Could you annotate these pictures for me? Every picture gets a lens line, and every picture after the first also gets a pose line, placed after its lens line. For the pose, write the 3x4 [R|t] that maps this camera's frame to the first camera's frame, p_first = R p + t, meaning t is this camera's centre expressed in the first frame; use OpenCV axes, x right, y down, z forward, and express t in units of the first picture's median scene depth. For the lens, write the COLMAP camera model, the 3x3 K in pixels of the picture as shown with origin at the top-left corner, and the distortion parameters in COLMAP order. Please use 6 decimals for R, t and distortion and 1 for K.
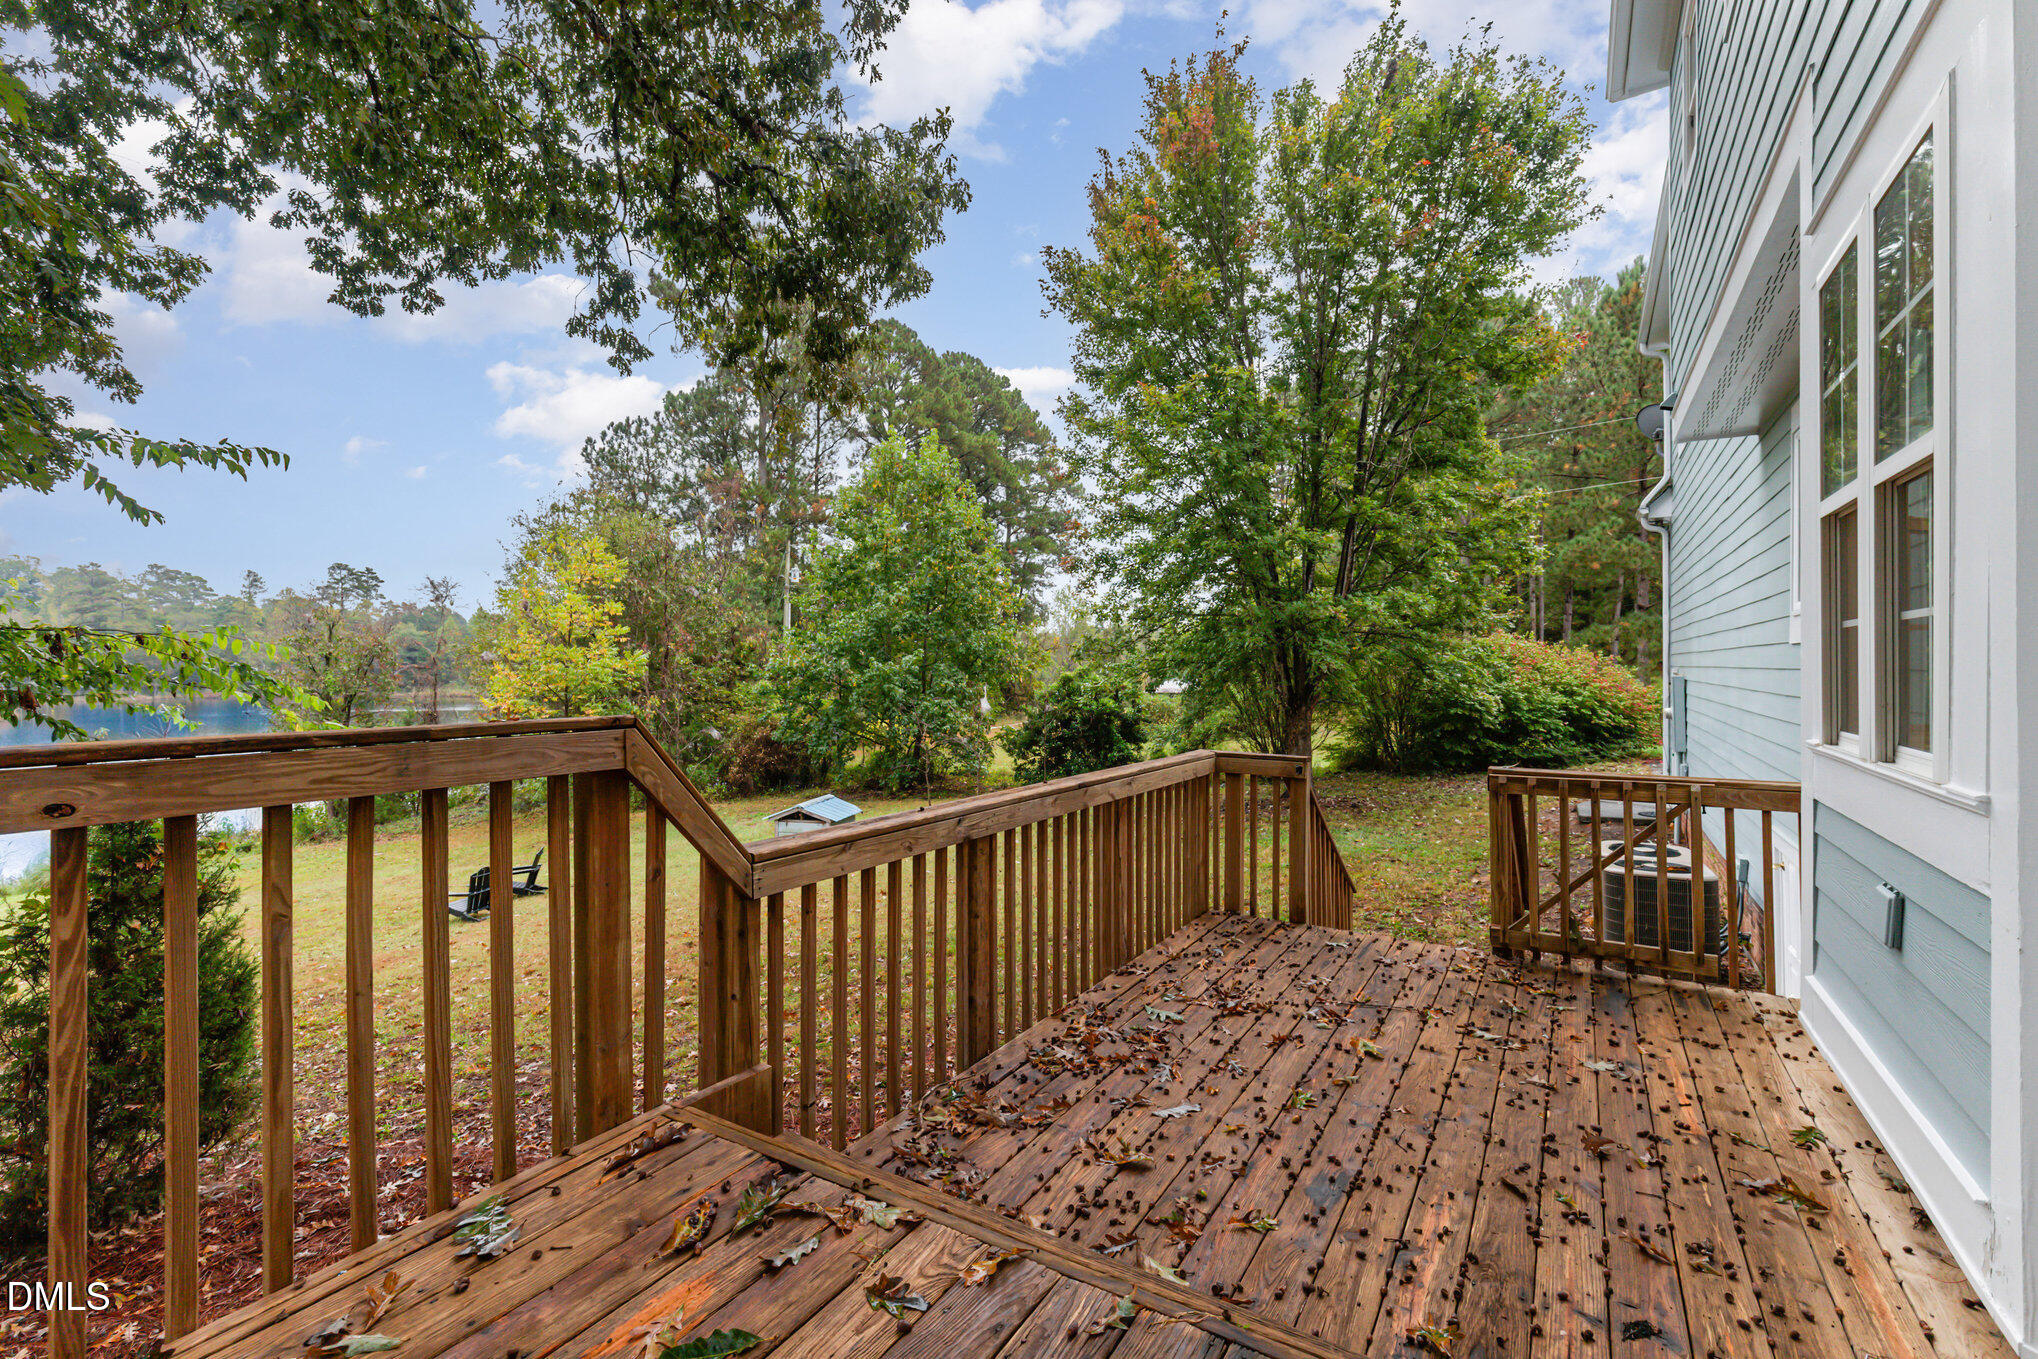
lens RADIAL K [[928.8, 0, 1023.7], [0, 928.8, 662.3], [0, 0, 1]] dist [0.000991, 0.000042]
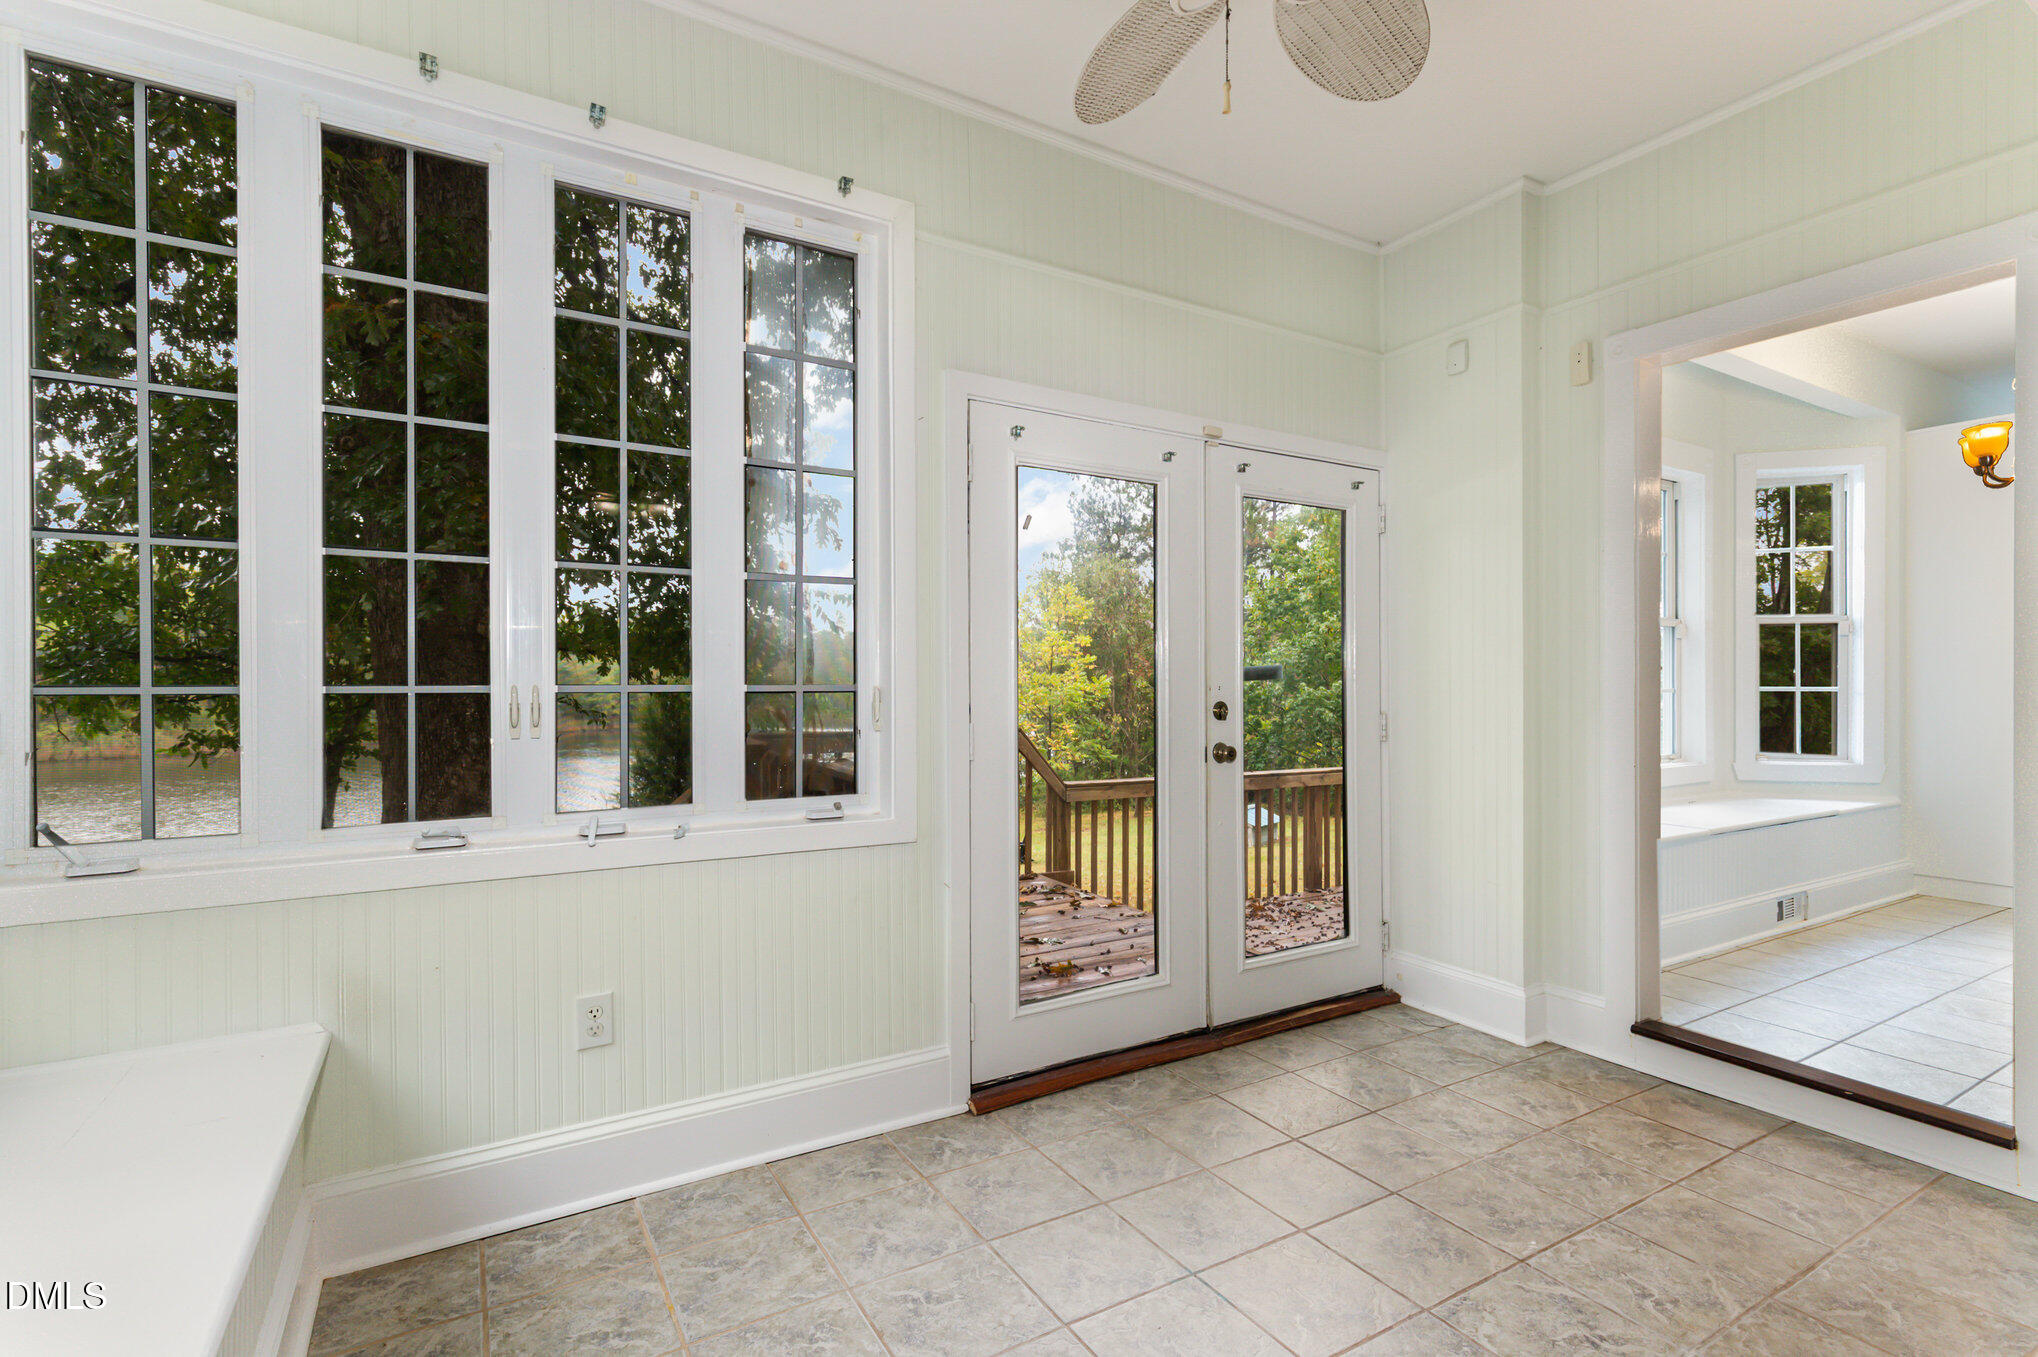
lens RADIAL K [[946.6, 0, 1019.0], [0, 946.6, 678.5], [0, 0, 1]] dist [-0.000027, -0.000561]
pose [[0.876119, 0.000739, -0.482095, 0.074734], [-0.003099, 0.999987, -0.004099, -0.004203], [0.482085, 0.005085, 0.876109, -0.113324]]
